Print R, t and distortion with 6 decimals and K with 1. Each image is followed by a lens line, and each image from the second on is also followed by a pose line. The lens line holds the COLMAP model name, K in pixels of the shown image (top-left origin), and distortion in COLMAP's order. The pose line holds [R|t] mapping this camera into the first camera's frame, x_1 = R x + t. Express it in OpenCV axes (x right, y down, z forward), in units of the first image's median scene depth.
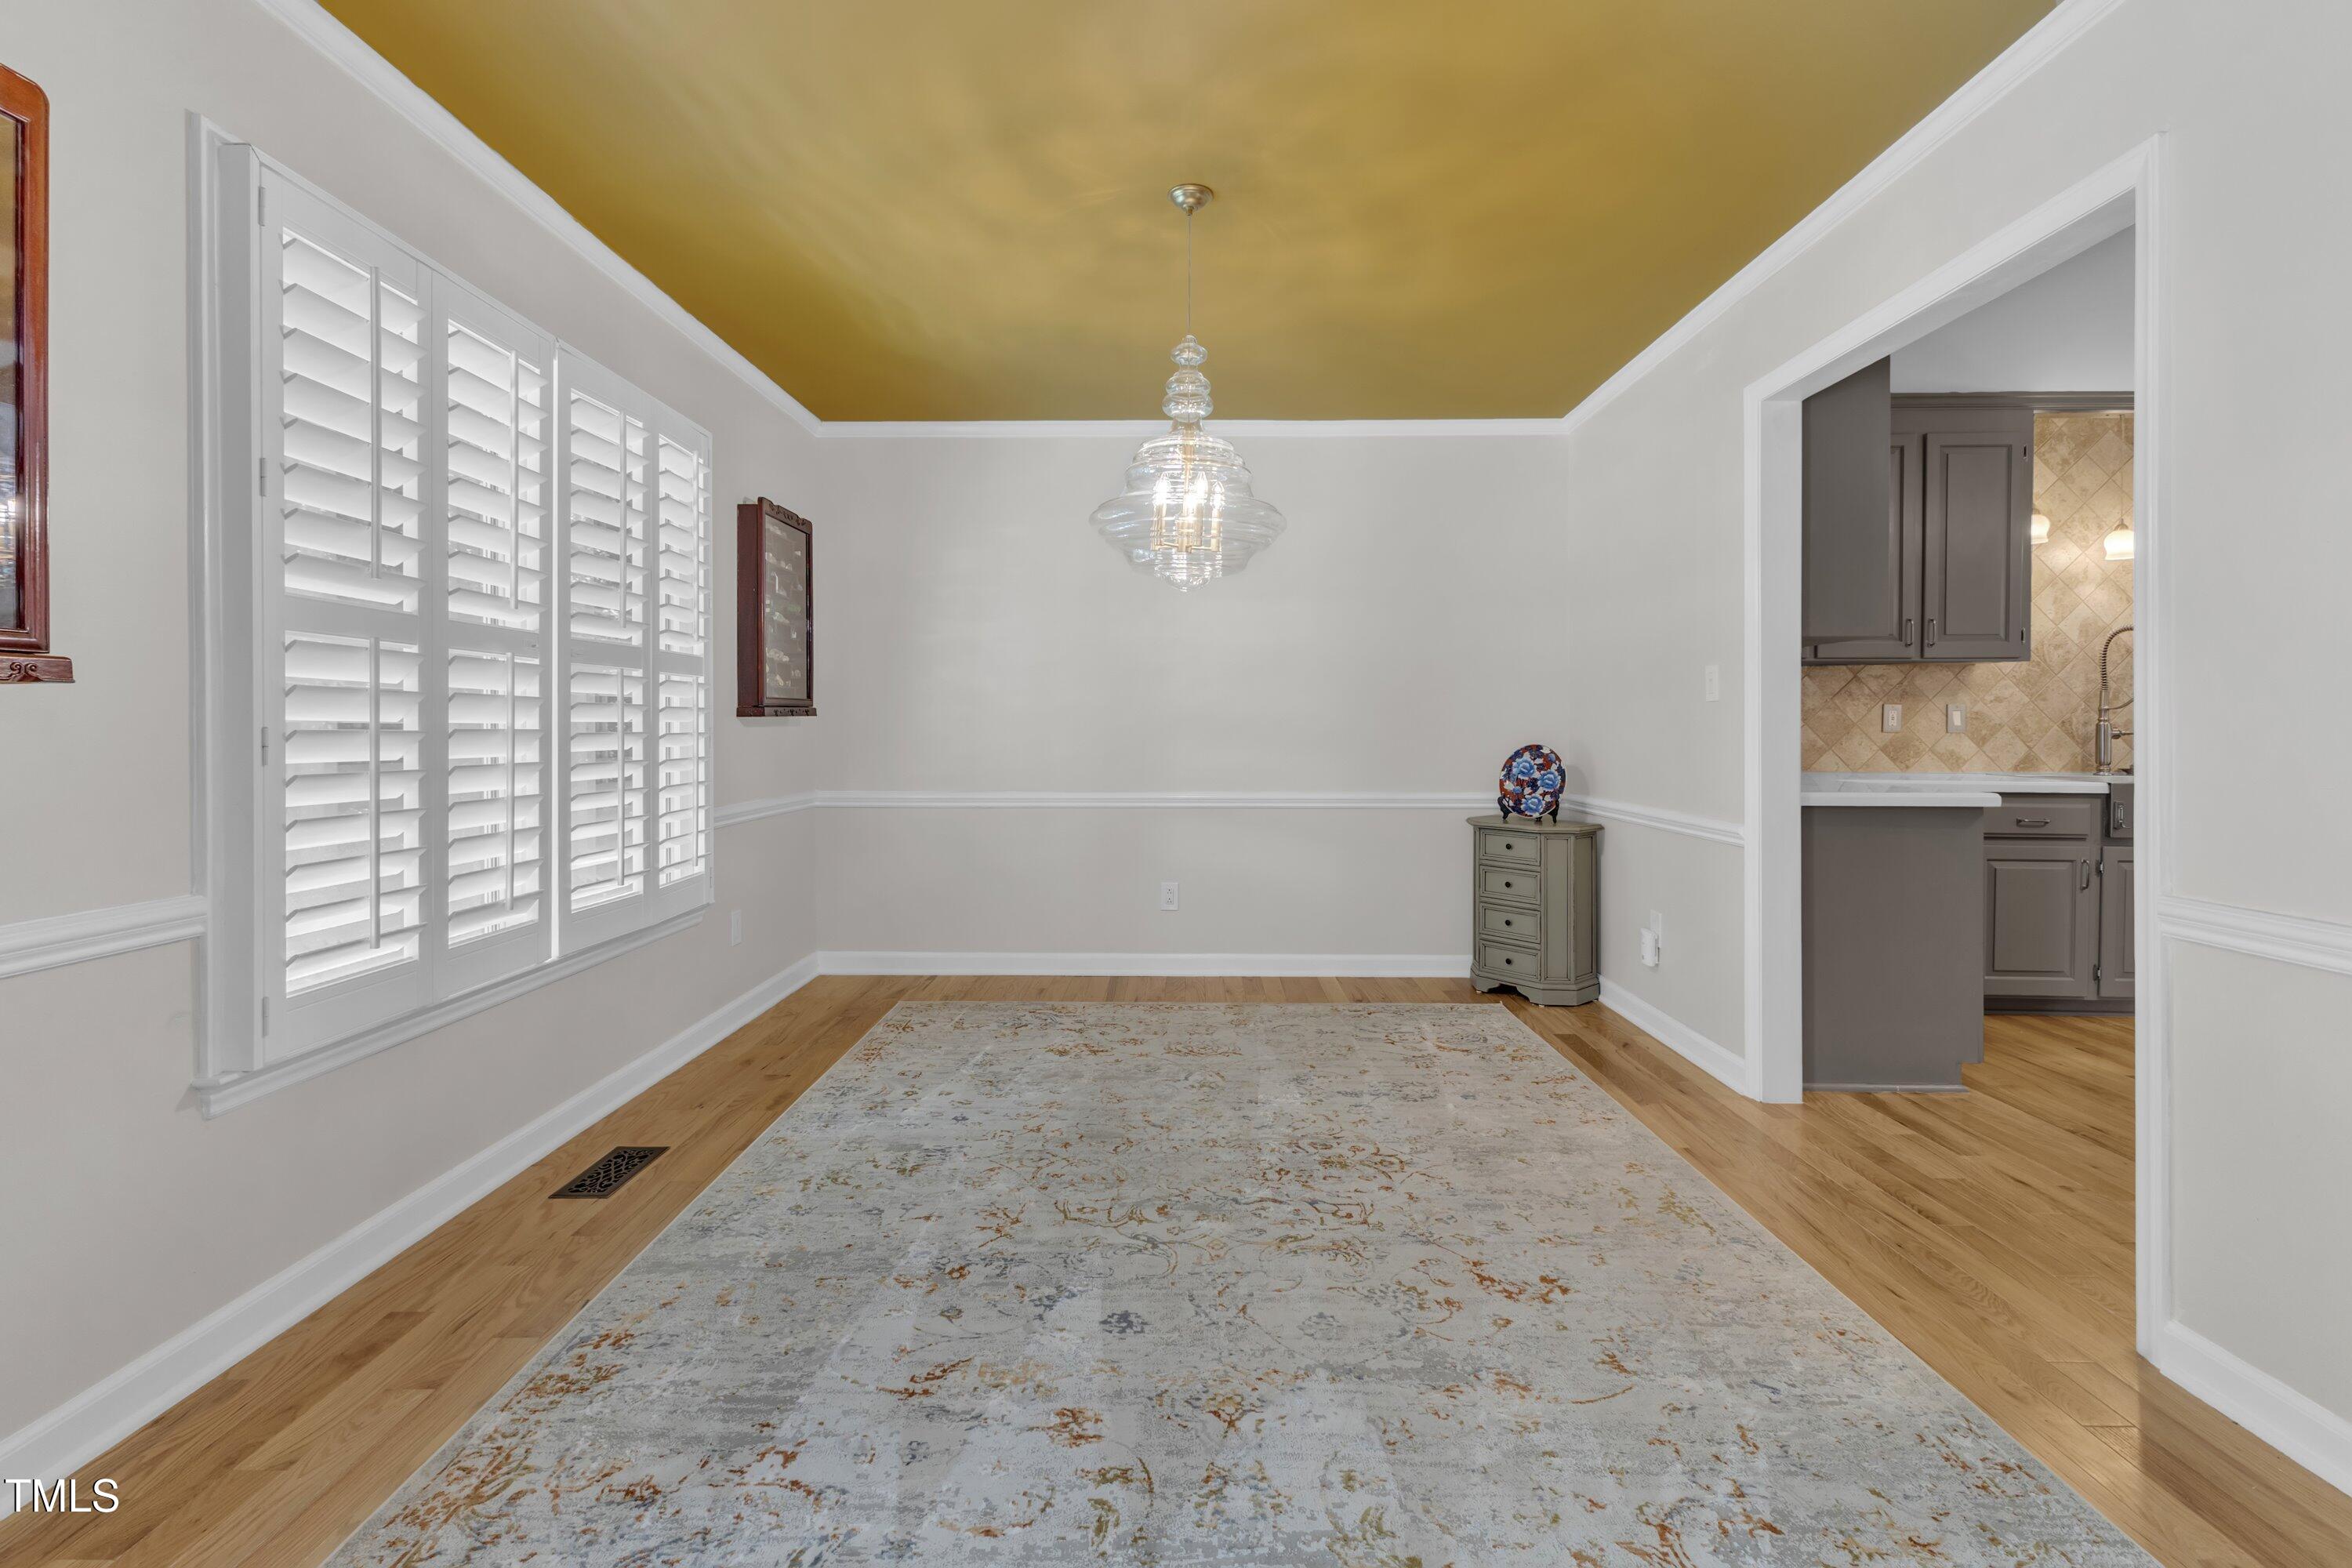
lens RADIAL K [[1035.9, 0, 1187.8], [0, 1035.9, 722.6], [0, 0, 1]] dist [0.017561, -0.002364]
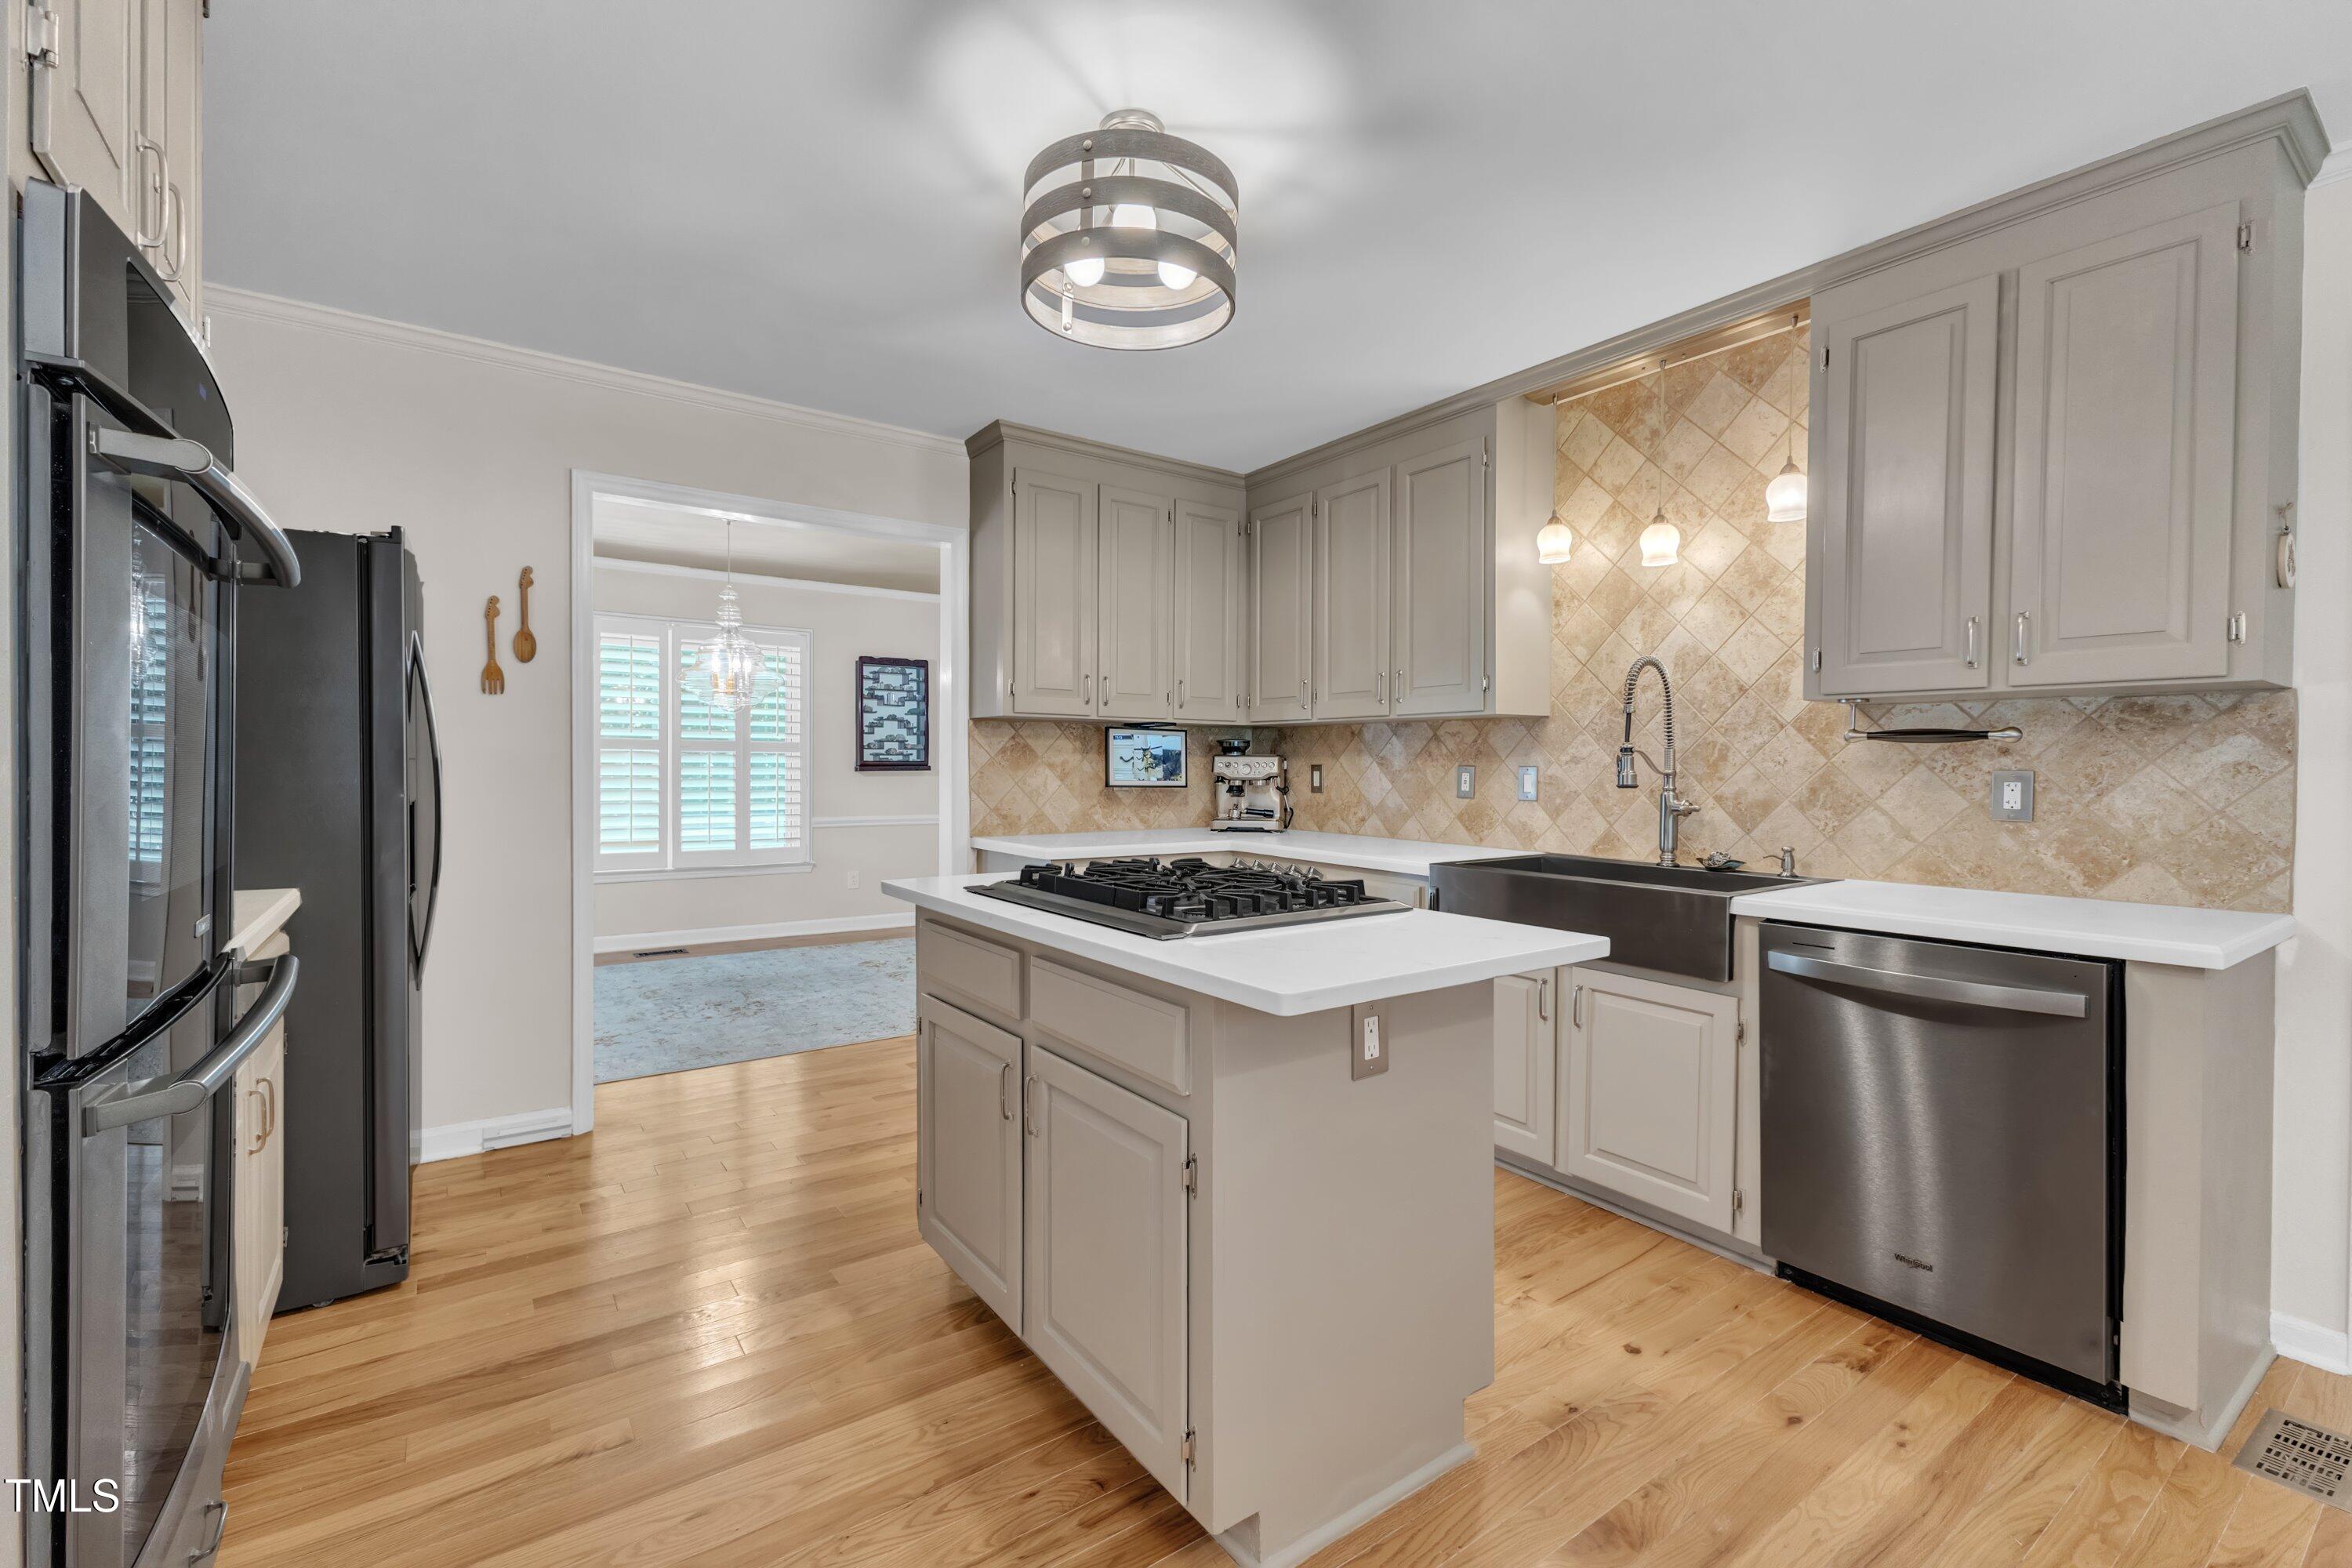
lens RADIAL K [[1035.9, 0, 1173.4], [0, 1035.9, 779.3], [0, 0, 1]] dist [0.017561, -0.002364]
pose [[0.579689, 0.015917, -0.814682, 1.314967], [-0.000470, 0.999816, 0.019199, -0.024098], [0.814838, -0.010747, 0.579590, 0.324759]]
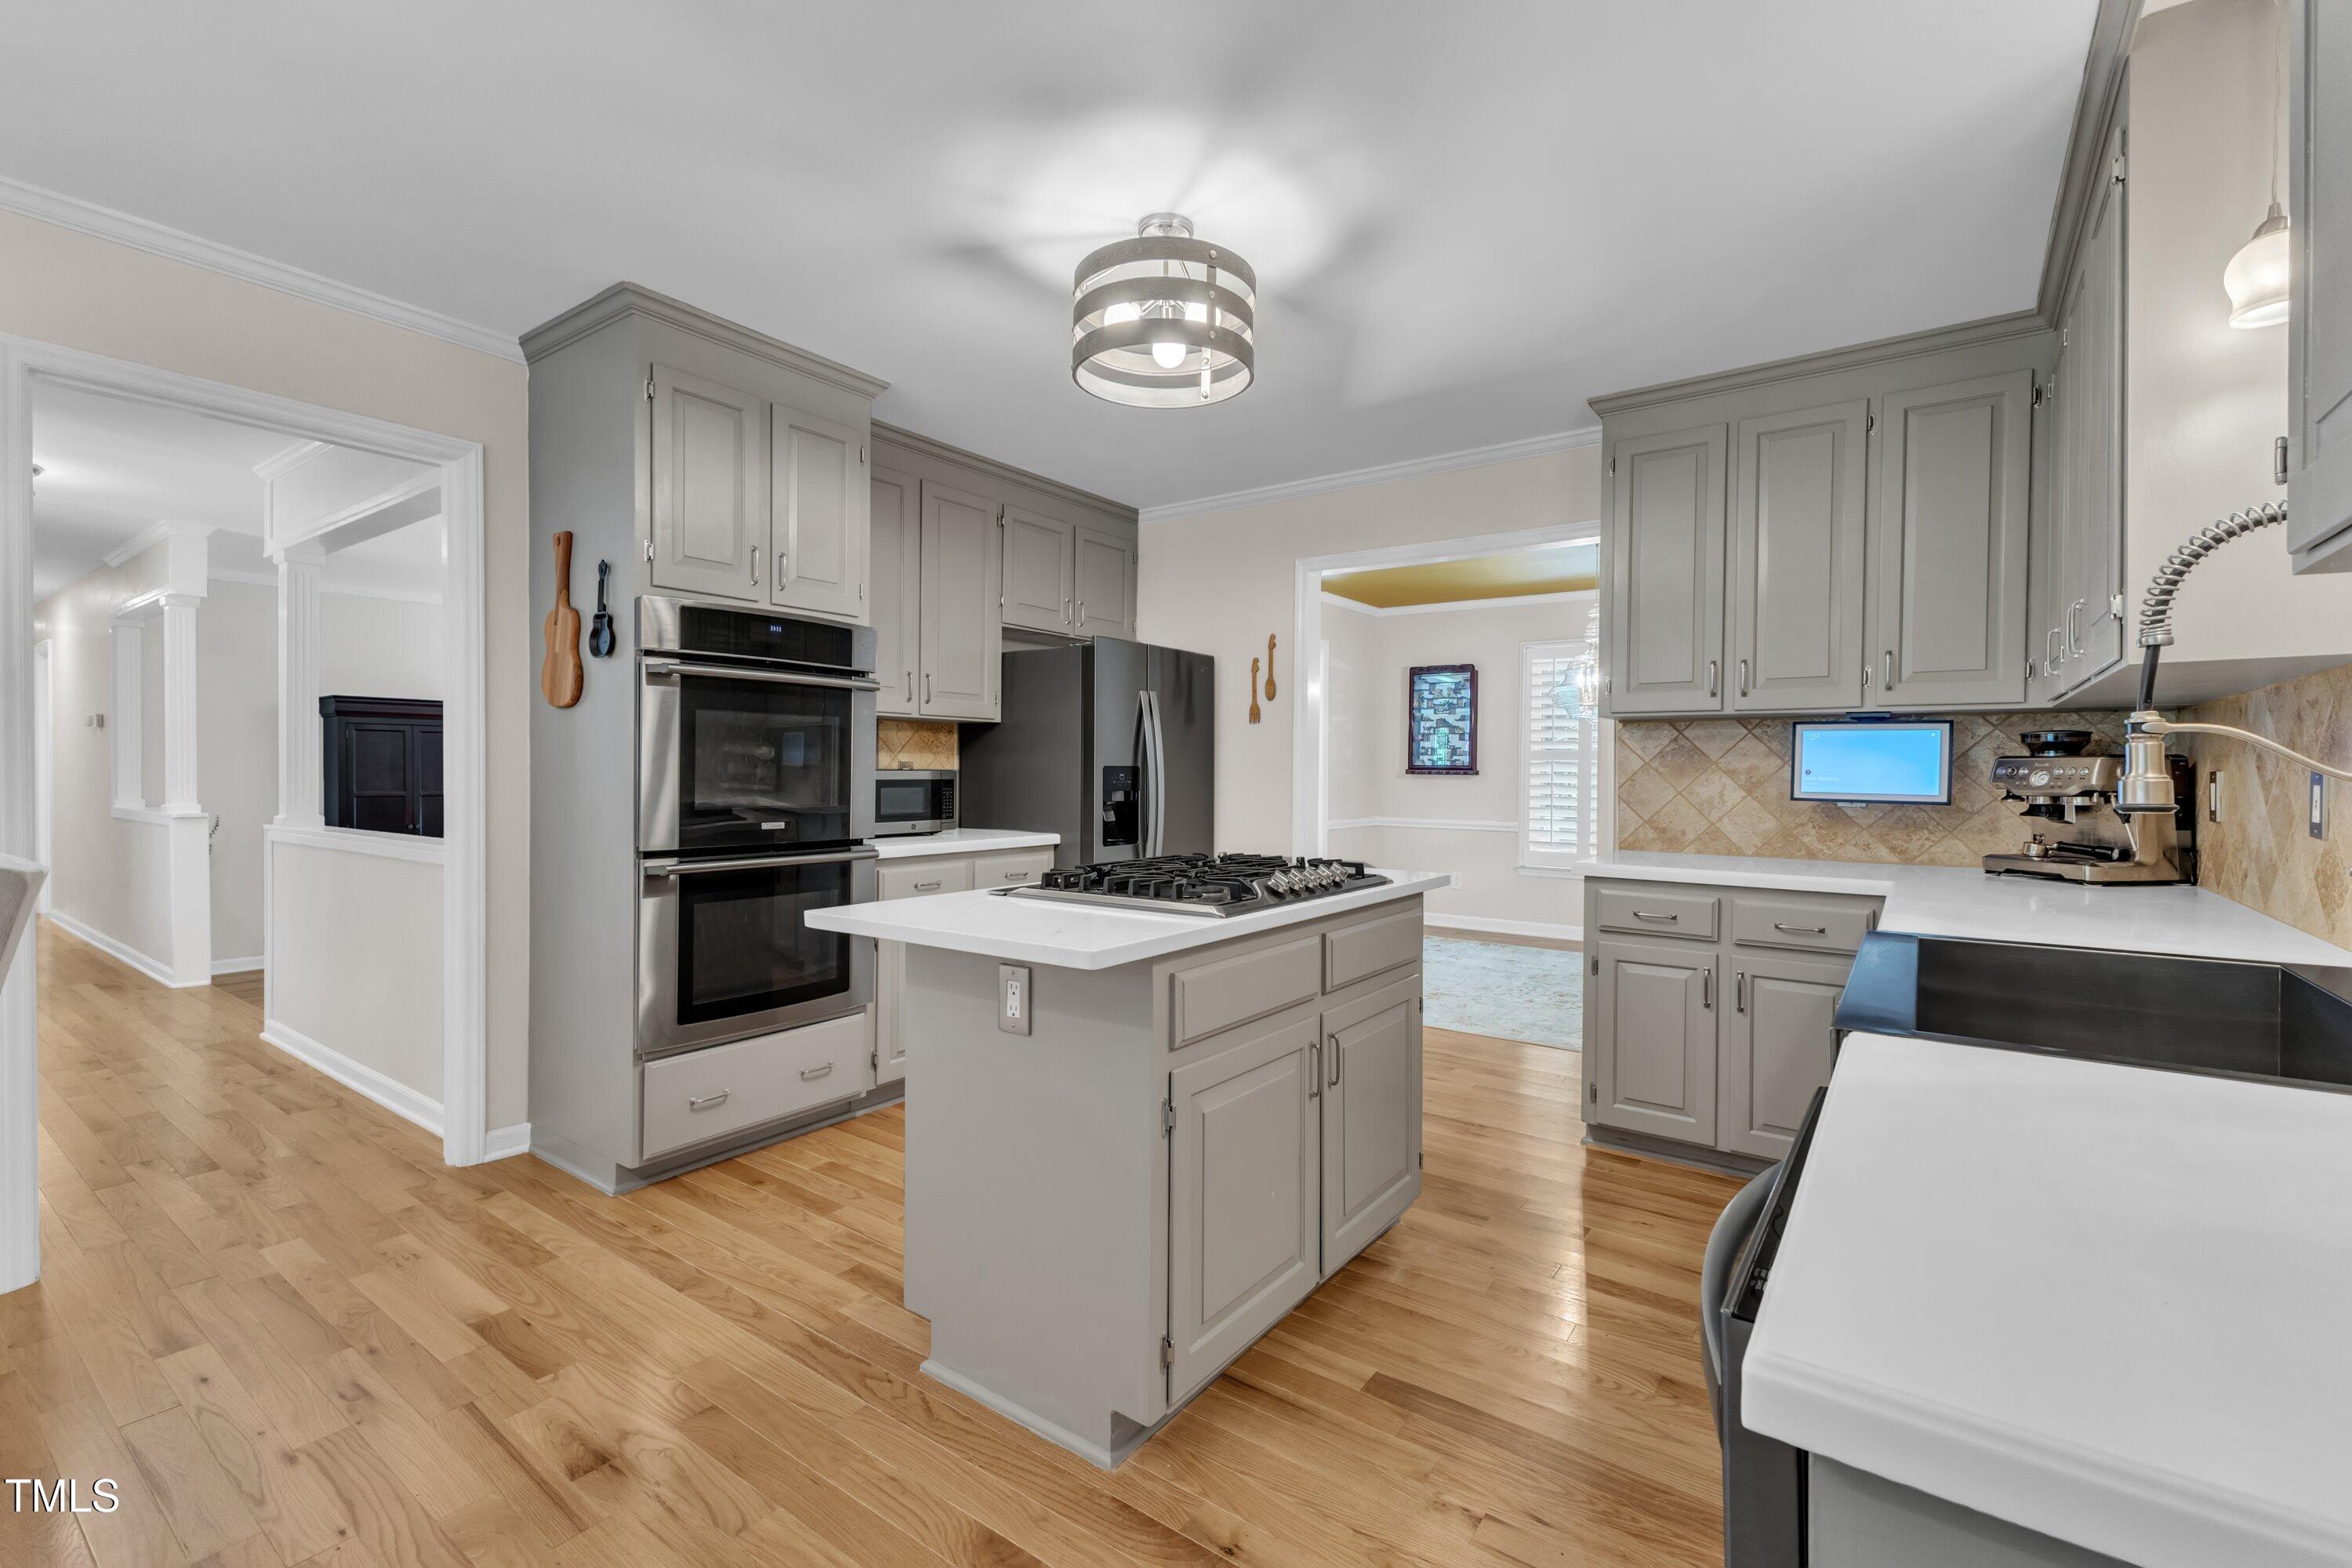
lens RADIAL K [[1035.9, 0, 1185.6], [0, 1035.9, 762.5], [0, 0, 1]] dist [0.017561, -0.002364]
pose [[-0.595847, -0.012375, -0.803003, 1.353141], [-0.002851, 0.999908, -0.013294, -0.013633], [0.803093, -0.005631, -0.595827, 0.956807]]
